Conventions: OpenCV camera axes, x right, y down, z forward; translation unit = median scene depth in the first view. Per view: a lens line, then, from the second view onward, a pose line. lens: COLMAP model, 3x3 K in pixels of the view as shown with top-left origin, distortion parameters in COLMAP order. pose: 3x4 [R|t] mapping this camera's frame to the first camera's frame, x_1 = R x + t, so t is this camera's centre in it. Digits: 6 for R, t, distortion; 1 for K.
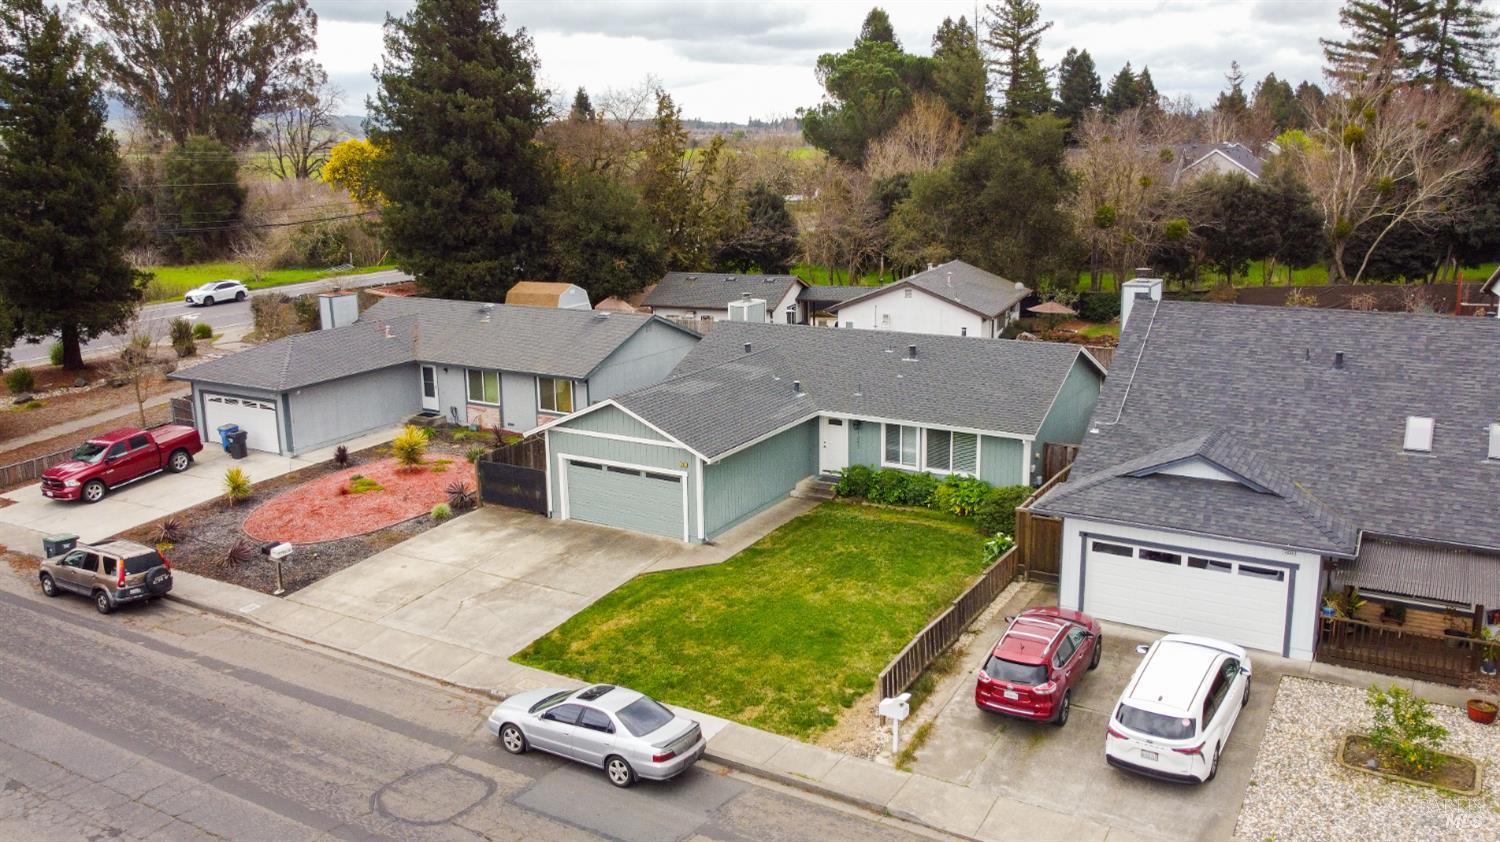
lens RADIAL K [[1189.3, 0, 750.0], [0, 1189.3, 421.0], [0, 0, 1]] dist [0.001161, -0.004484]
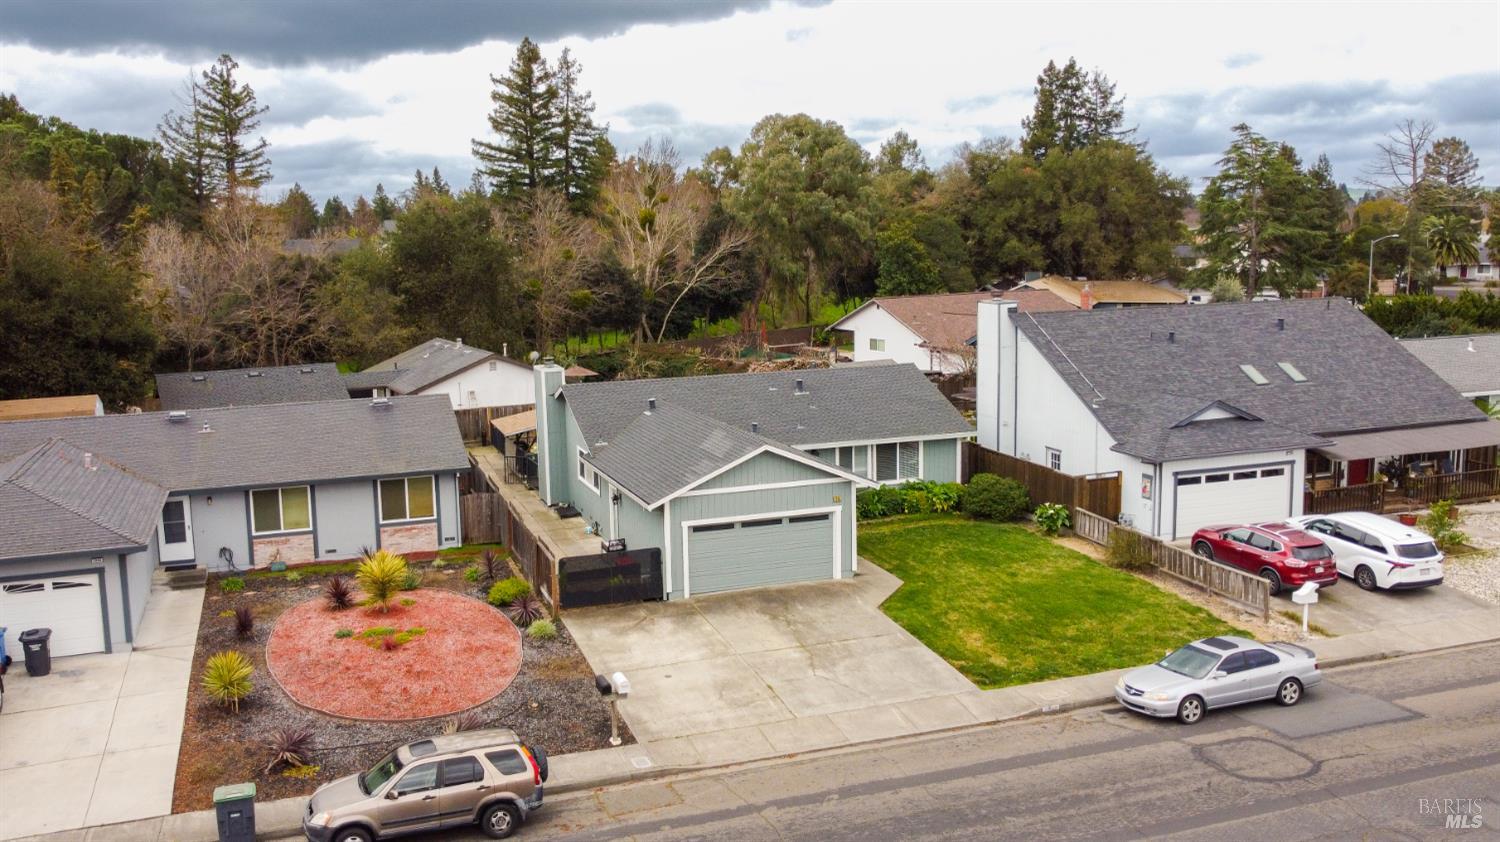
lens RADIAL K [[1244.5, 0, 702.8], [0, 1244.5, 420.7], [0, 0, 1]] dist [-0.008213, -0.005151]
pose [[0.647176, -0.112232, 0.754034, -0.961703], [0.186583, 0.982341, -0.013928, -0.035331], [-0.739155, 0.149703, 0.656688, 0.427176]]
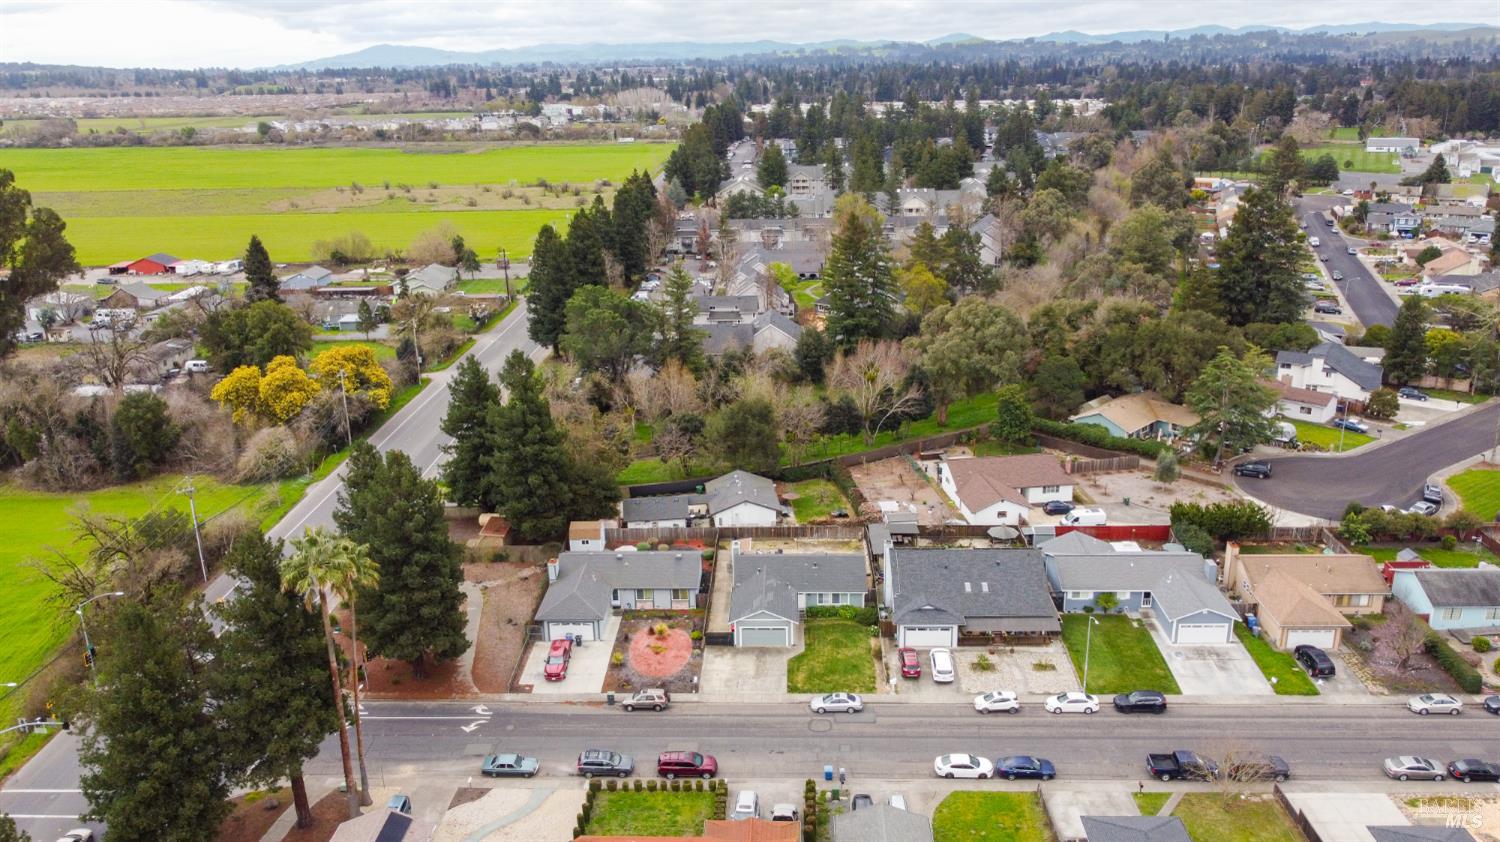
lens RADIAL K [[1118.7, 0, 774.8], [0, 1118.7, 425.0], [0, 0, 1]] dist [-0.004017, 0.000881]
pose [[0.864828, -0.143975, 0.480982, -1.654992], [0.108062, 0.988926, 0.101720, -0.920526], [-0.490301, -0.035995, 0.870809, -1.876169]]
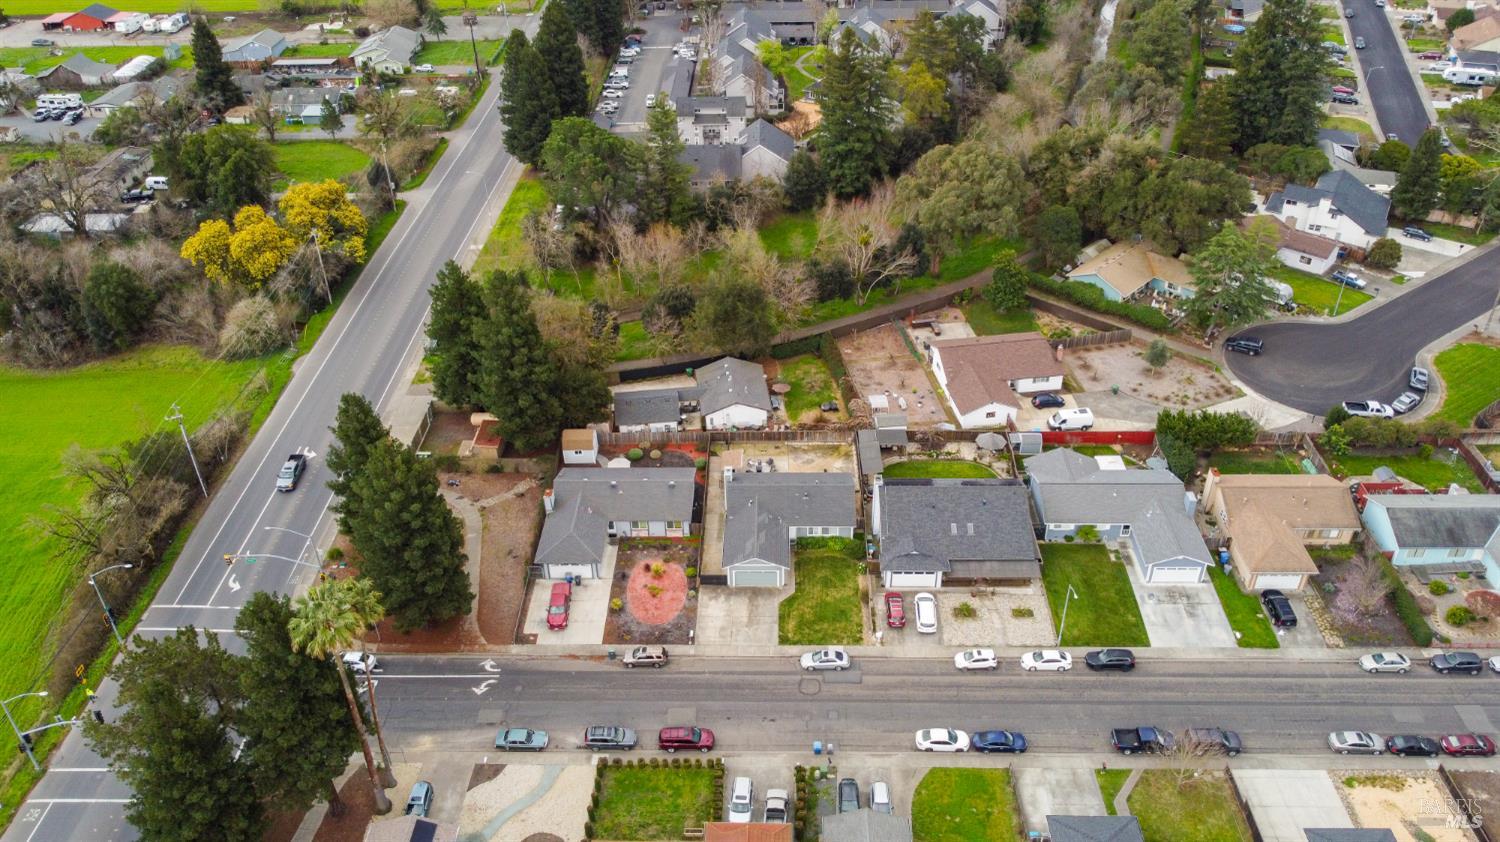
lens RADIAL K [[1115.8, 0, 773.8], [0, 1115.8, 415.8], [0, 0, 1]] dist [-0.003524, 0.000826]
pose [[0.859386, -0.272265, 0.432814, -1.478213], [0.102337, 0.920908, 0.376106, -1.749449], [-0.500983, -0.278927, 0.819278, -1.696461]]
